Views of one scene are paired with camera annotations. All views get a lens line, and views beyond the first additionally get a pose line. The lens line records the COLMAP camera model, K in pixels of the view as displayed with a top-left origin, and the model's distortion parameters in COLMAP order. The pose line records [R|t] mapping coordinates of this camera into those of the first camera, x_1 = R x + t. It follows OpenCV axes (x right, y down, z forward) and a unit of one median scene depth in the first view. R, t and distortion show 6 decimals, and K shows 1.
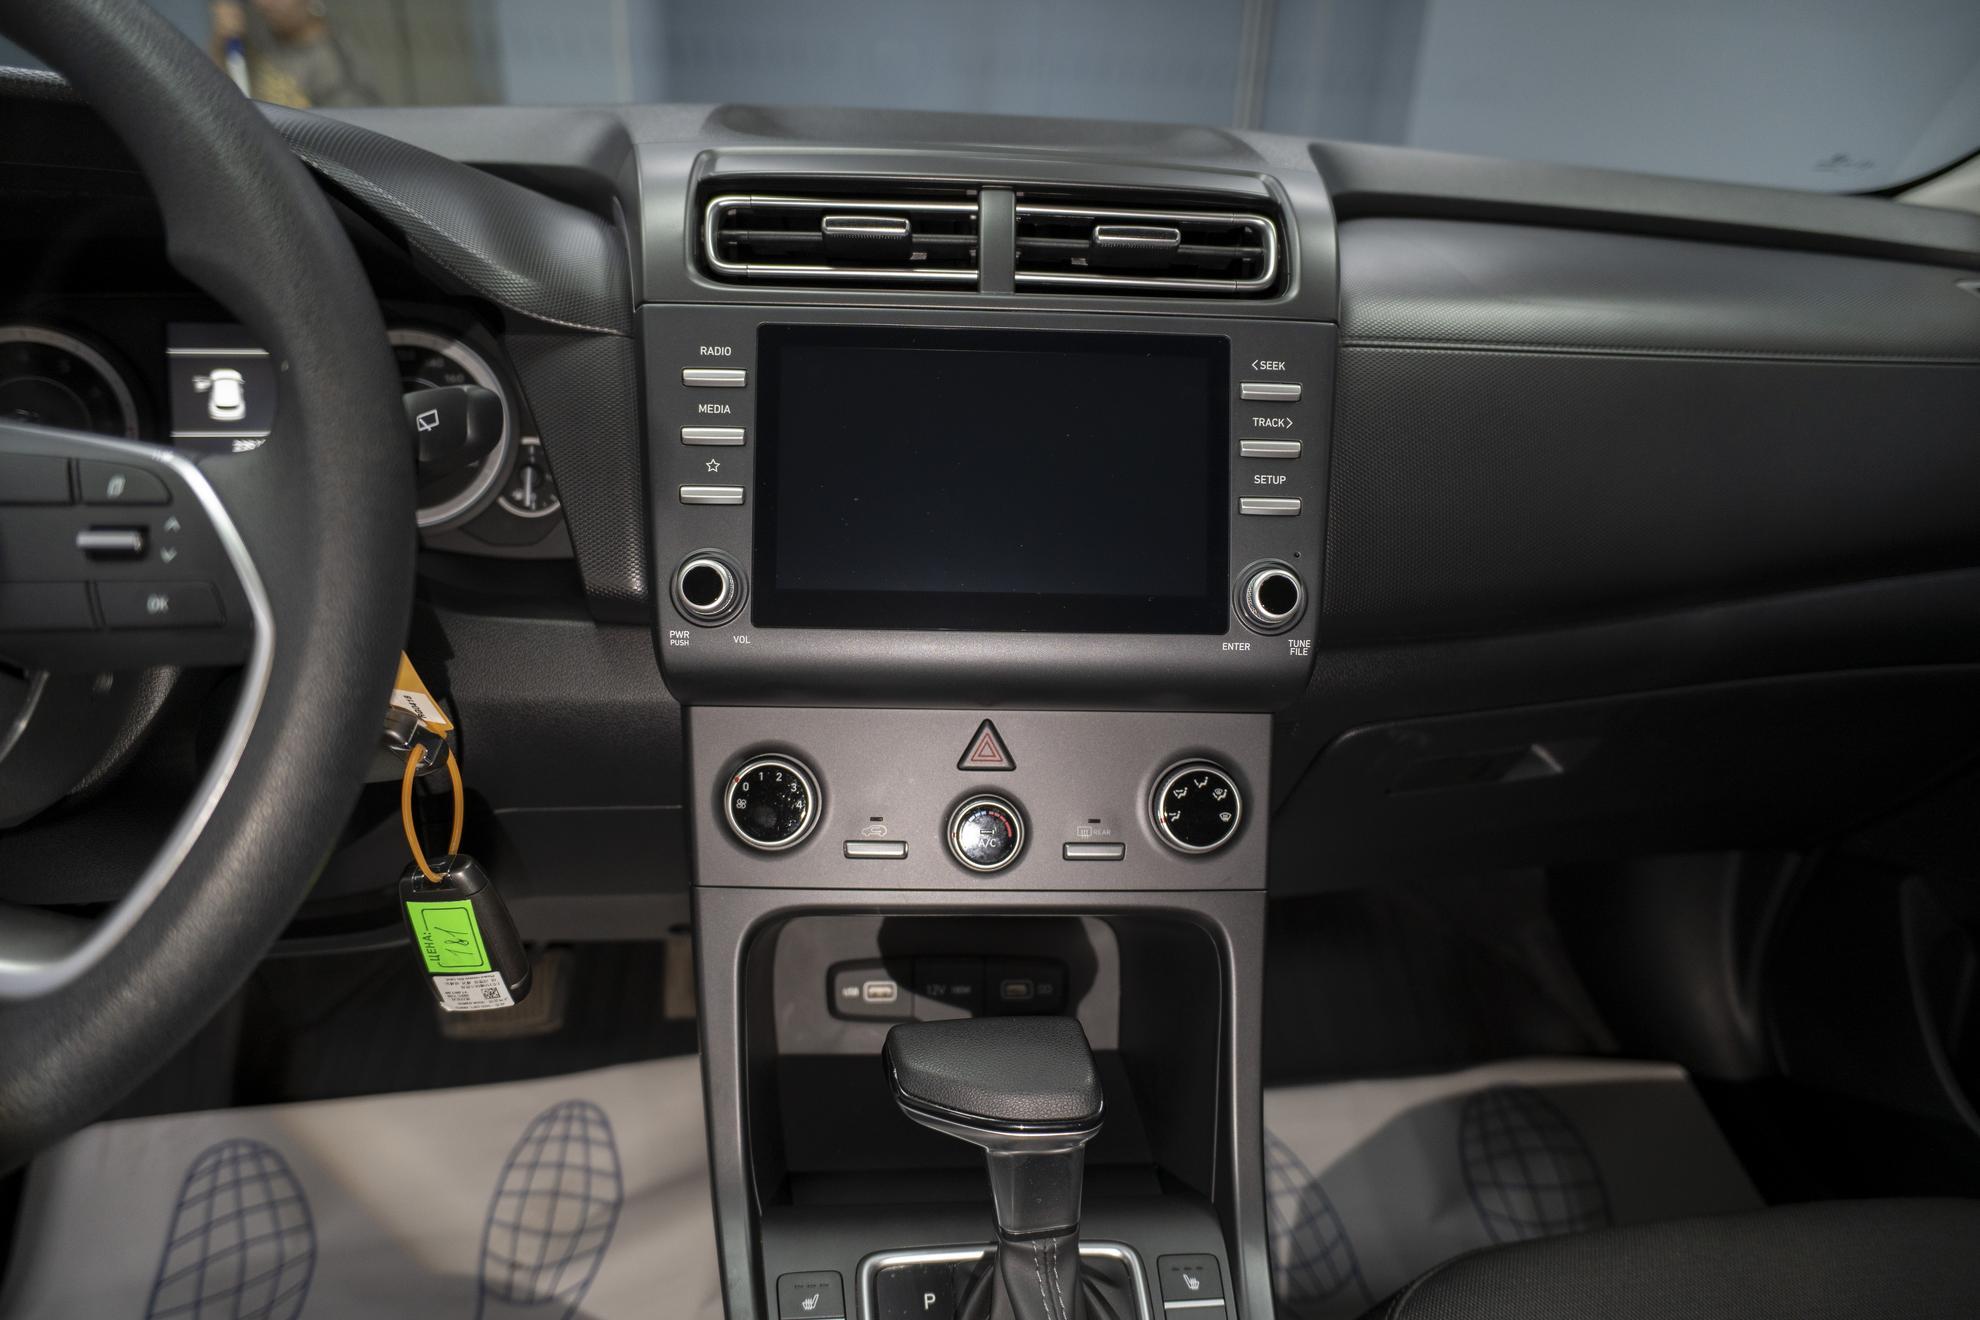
lens RADIAL K [[1180.4, 0, 994.1], [0, 1180.4, 670.8], [0, 0, 1]] dist [-0.061518, 0.045061]
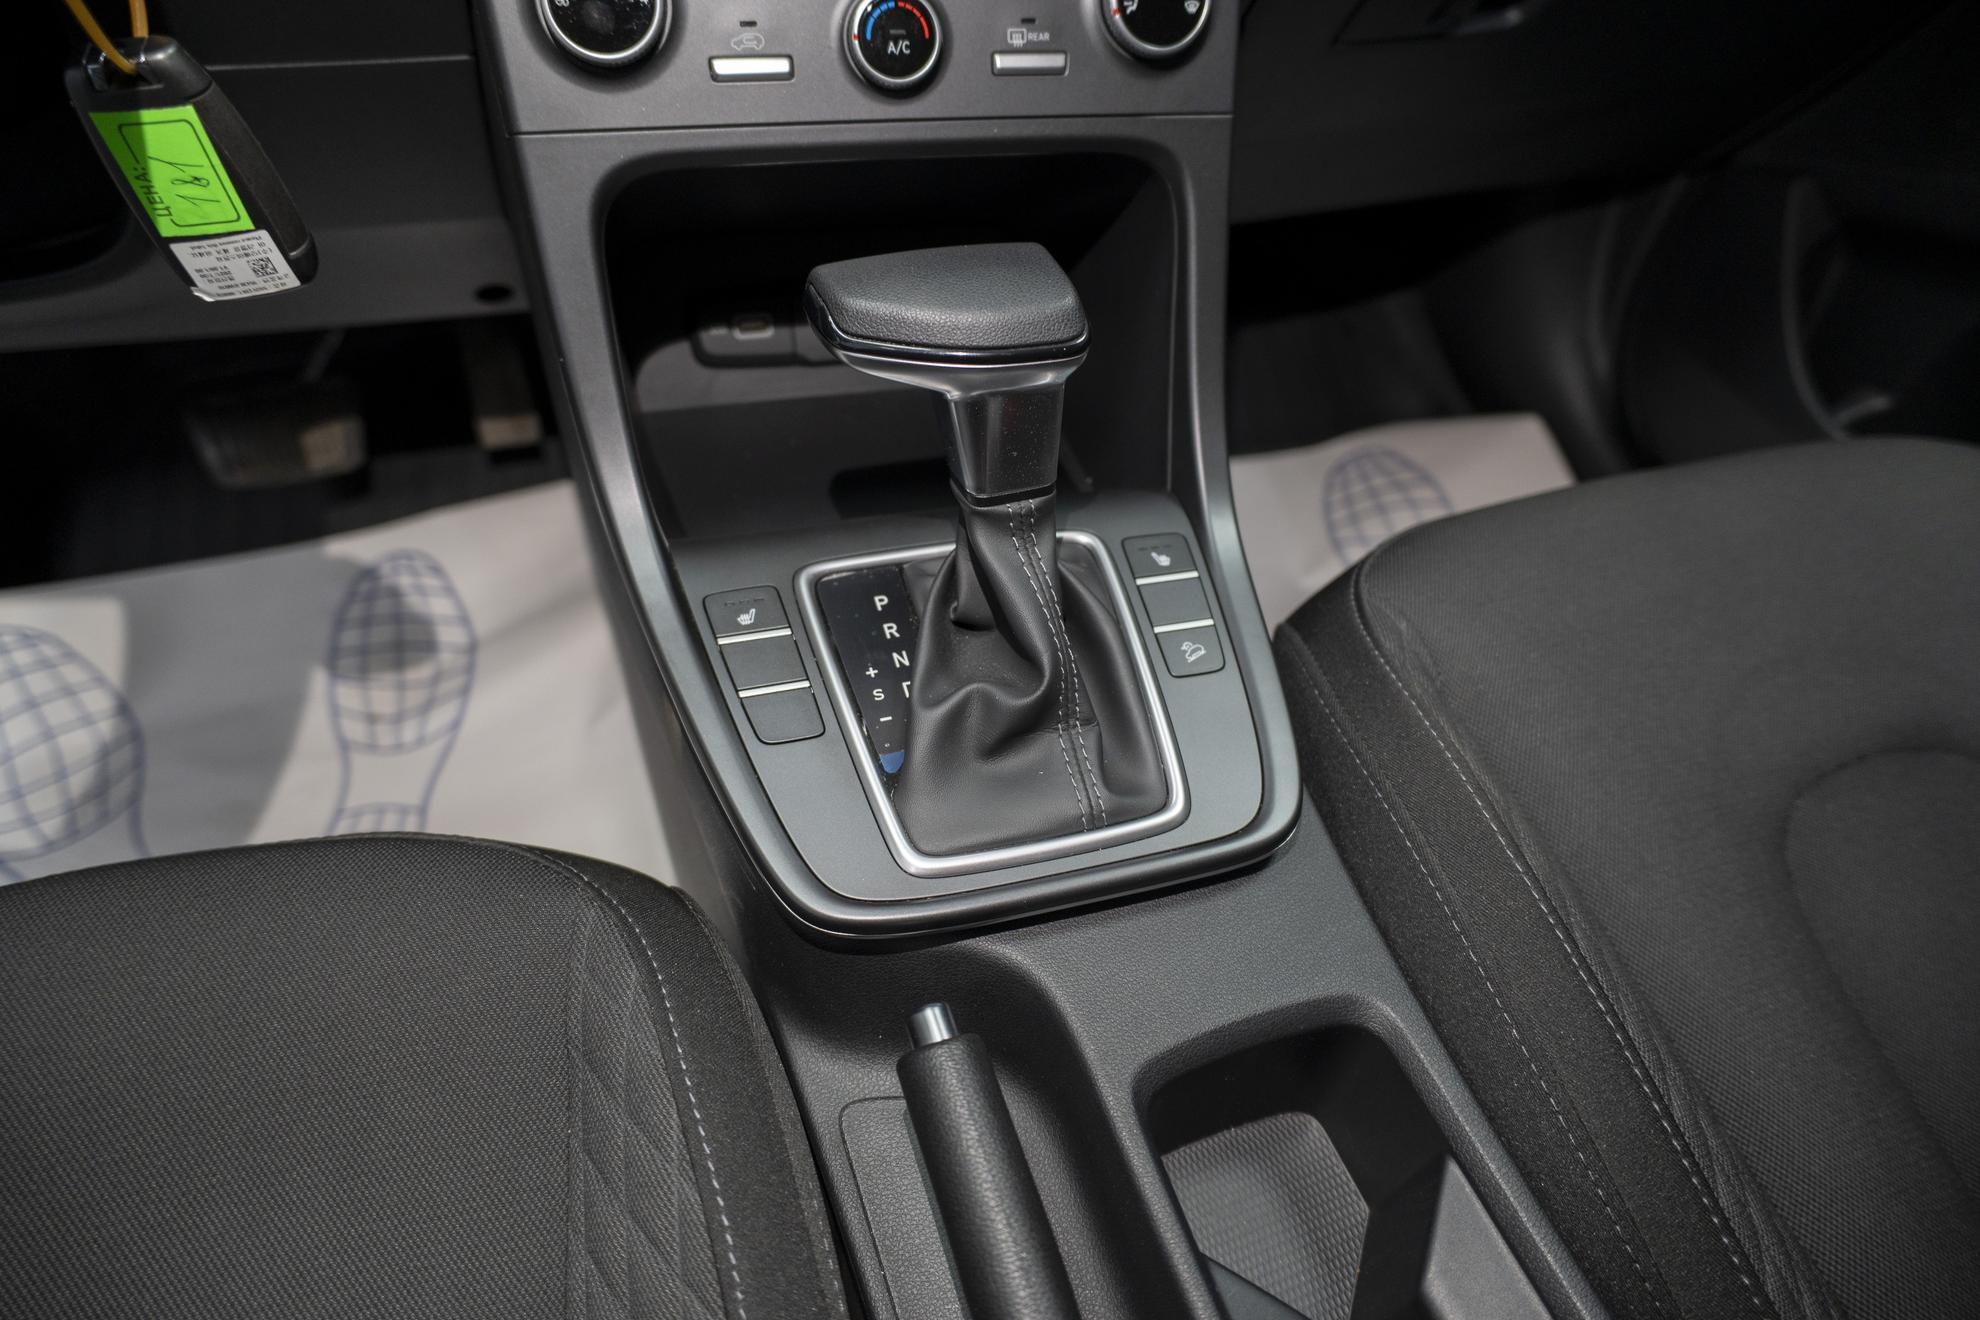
lens RADIAL K [[1180.4, 0, 981.3], [0, 1180.4, 656.1], [0, 0, 1]] dist [-0.061518, 0.045061]
pose [[0.983369, -0.111898, 0.143055, -0.107212], [0.047820, 0.919389, 0.390432, 0.219855], [-0.175212, -0.377098, 0.909449, 0.147748]]
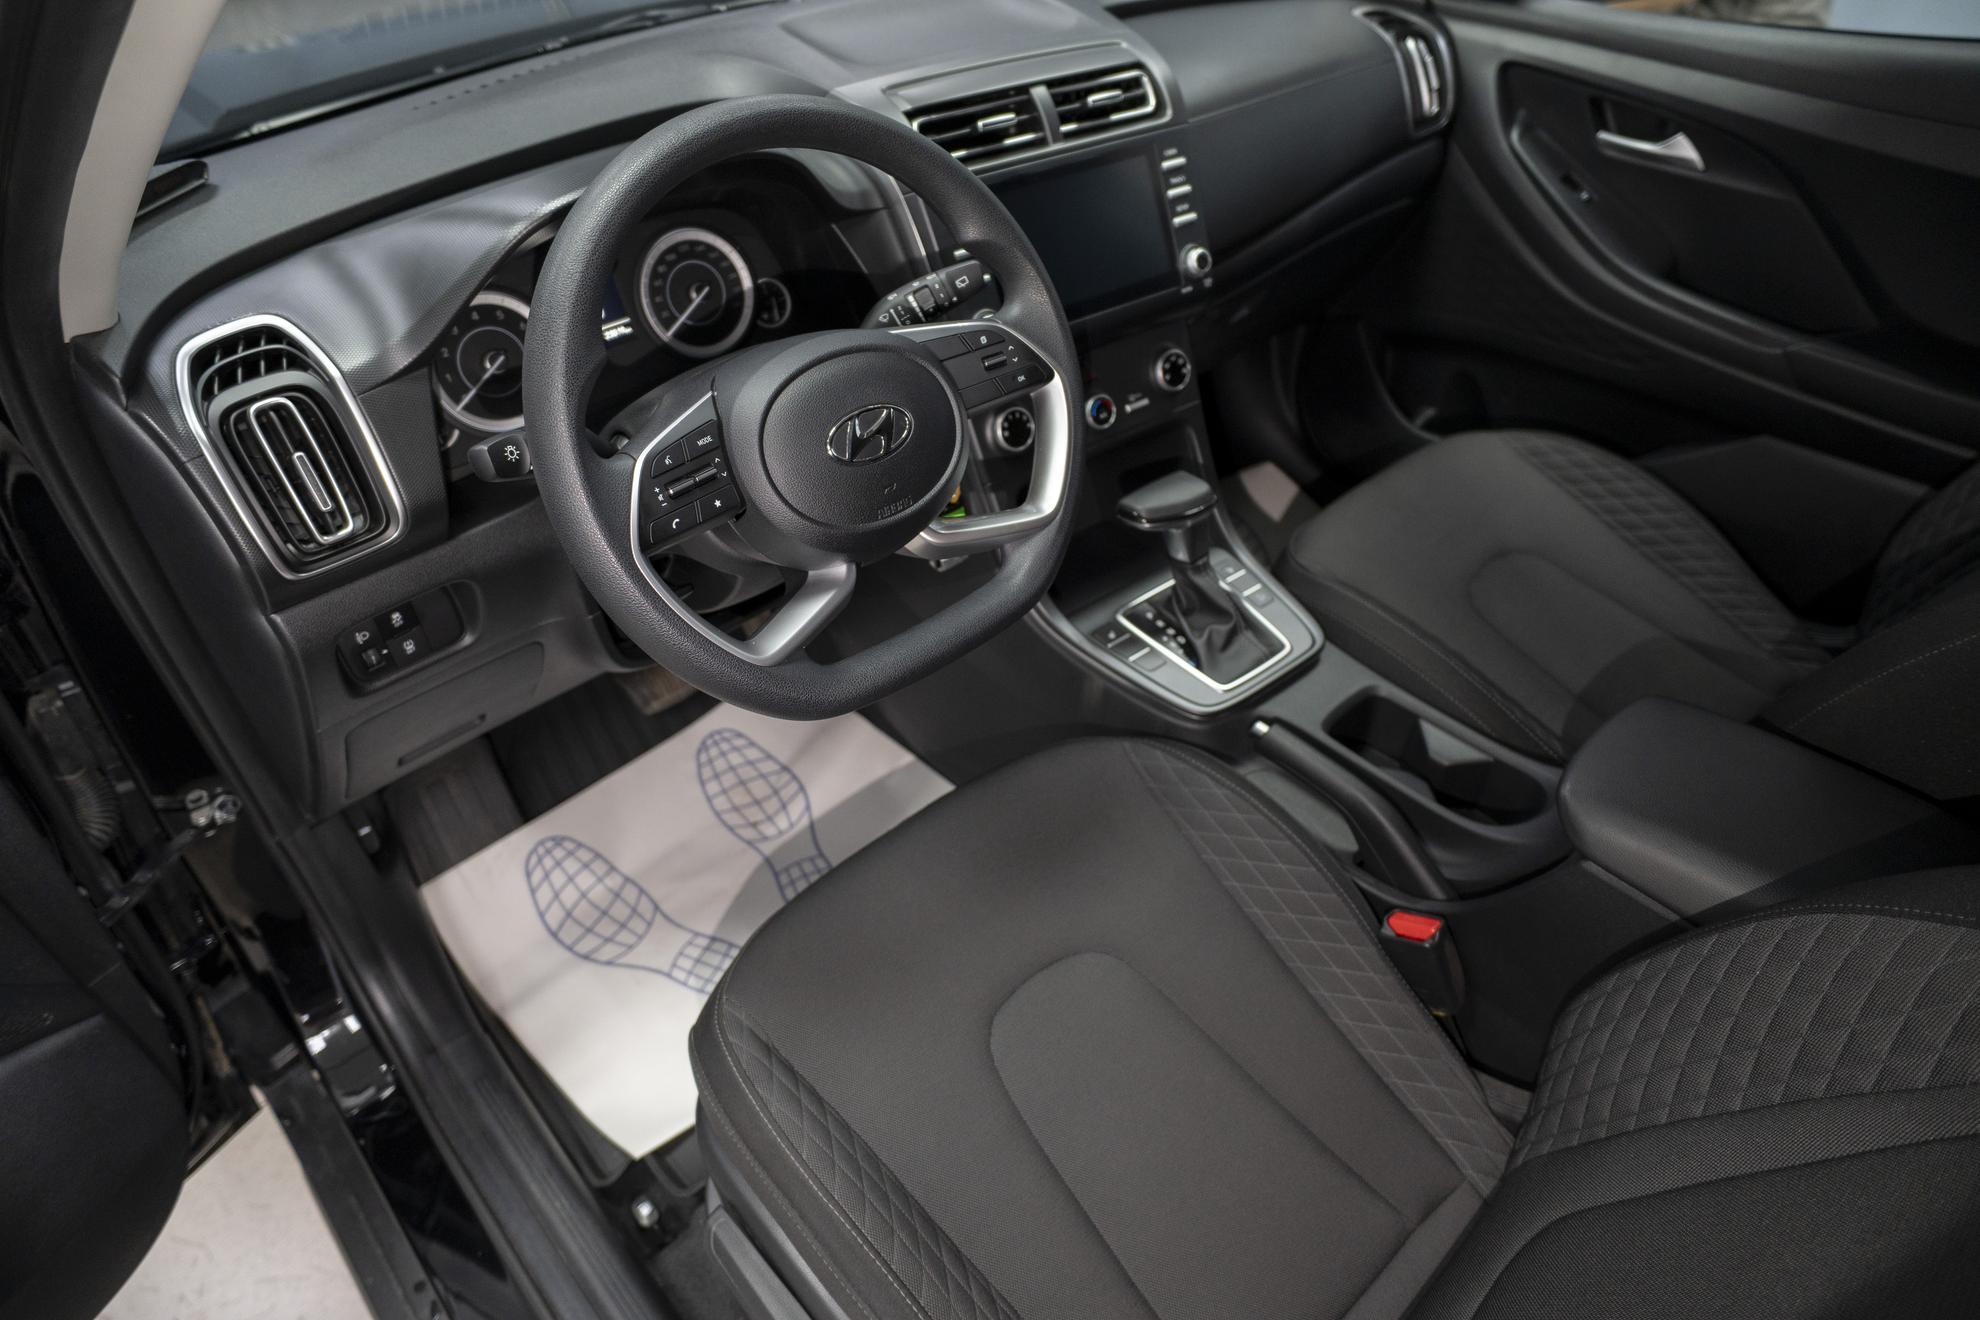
lens RADIAL K [[1180.4, 0, 981.9], [0, 1180.4, 675.8], [0, 0, 1]] dist [-0.061518, 0.045061]
pose [[0.830775, -0.399770, 0.387294, -1.193047], [0.266101, 0.896404, 0.354471, -0.240255], [-0.488879, -0.191426, 0.851089, -0.770627]]
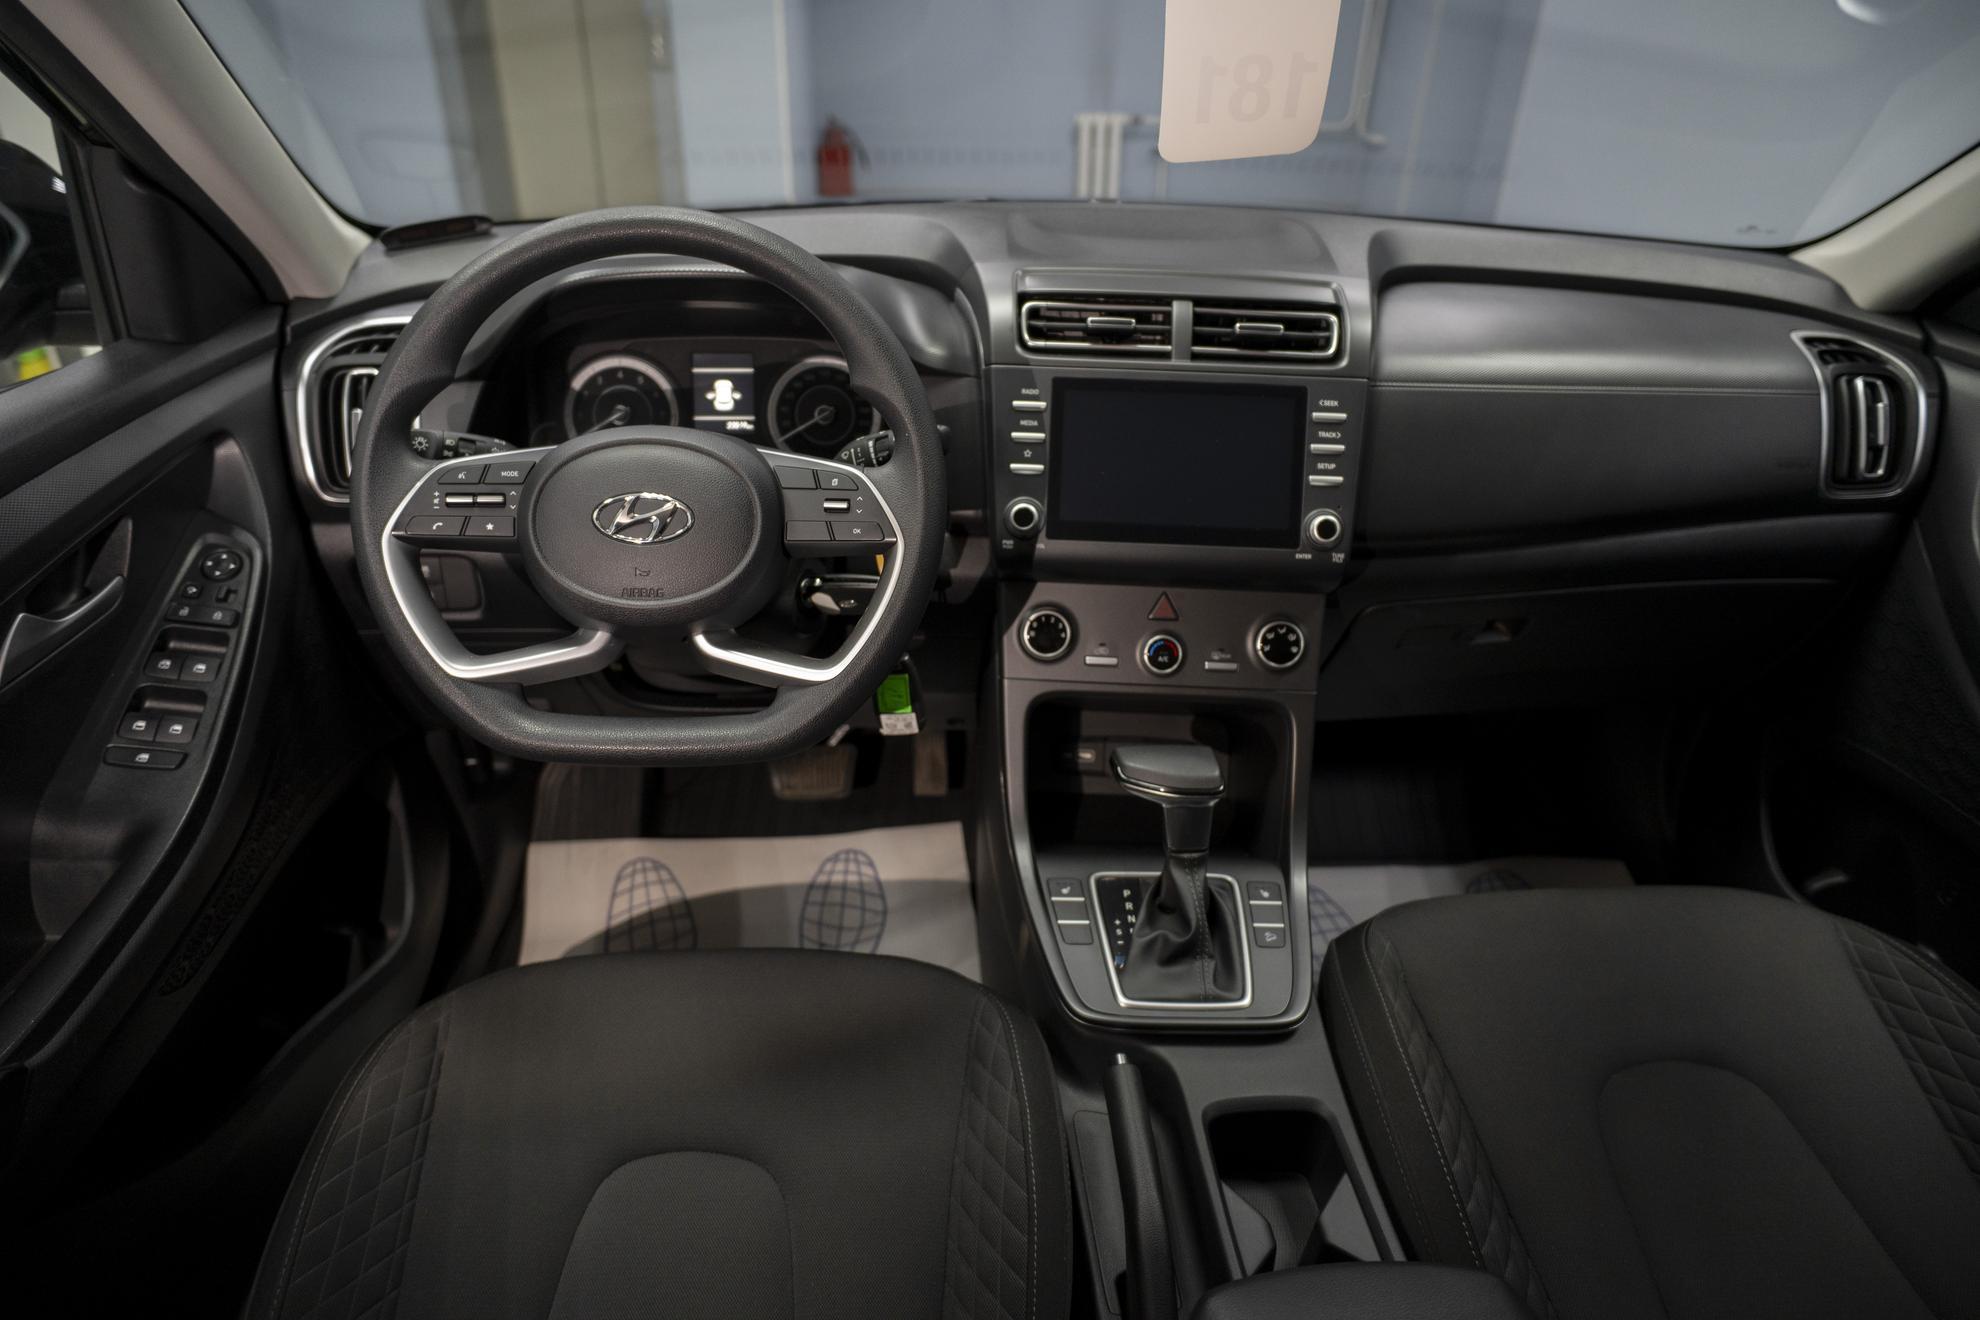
lens RADIAL K [[1180.4, 0, 992.2], [0, 1180.4, 672.9], [0, 0, 1]] dist [-0.061518, 0.045061]
pose [[0.996046, 0.031845, -0.082931, -0.120218], [-0.023963, 0.995249, 0.094366, -0.000271], [0.085543, -0.092005, 0.992077, -0.868334]]
